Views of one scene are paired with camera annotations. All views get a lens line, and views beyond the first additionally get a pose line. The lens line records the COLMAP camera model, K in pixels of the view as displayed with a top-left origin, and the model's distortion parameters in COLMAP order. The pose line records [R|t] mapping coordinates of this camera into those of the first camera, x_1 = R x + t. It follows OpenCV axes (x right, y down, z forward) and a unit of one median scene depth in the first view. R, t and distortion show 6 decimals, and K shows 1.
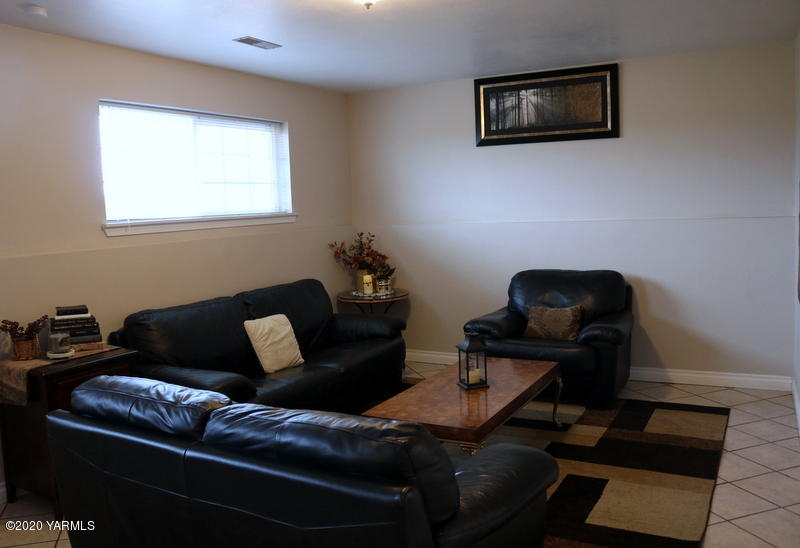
lens RADIAL K [[692.2, 0, 398.7], [0, 692.2, 271.1], [0, 0, 1]] dist [-0.094124, 0.010341]
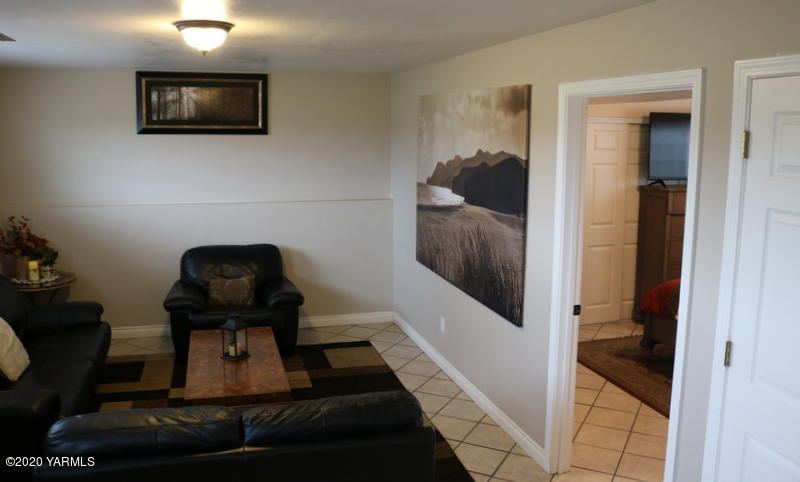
lens RADIAL K [[677.1, 0, 398.6], [0, 677.1, 222.8], [0, 0, 1]] dist [-0.118030, 0.026098]
pose [[0.712093, -0.049095, 0.700366, -0.360982], [0.031664, 0.998783, 0.037819, -0.075617], [-0.701371, -0.004755, 0.712781, -0.025589]]
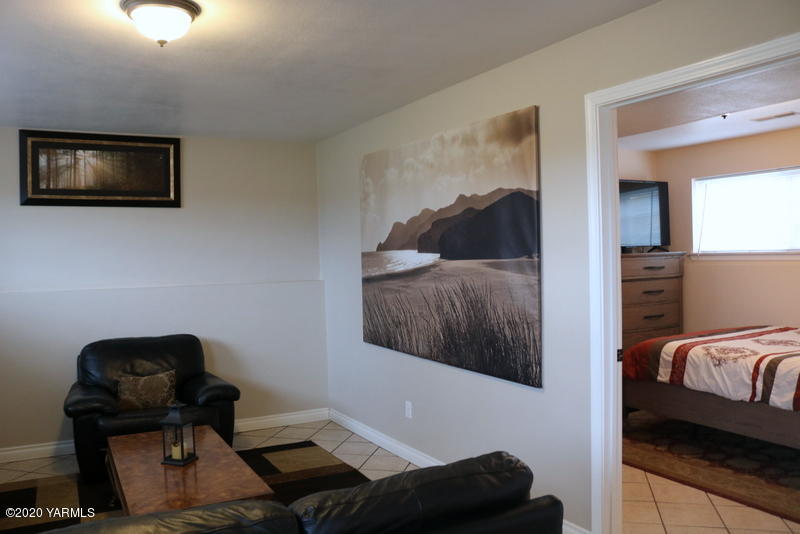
lens RADIAL K [[662.9, 0, 397.7], [0, 662.9, 268.9], [0, 0, 1]] dist [-0.147938, 0.121880]
pose [[0.542000, 0.010090, 0.840318, -0.339611], [0.083283, 0.994361, -0.065657, -0.007481], [-0.836241, 0.105570, 0.538103, 0.186415]]
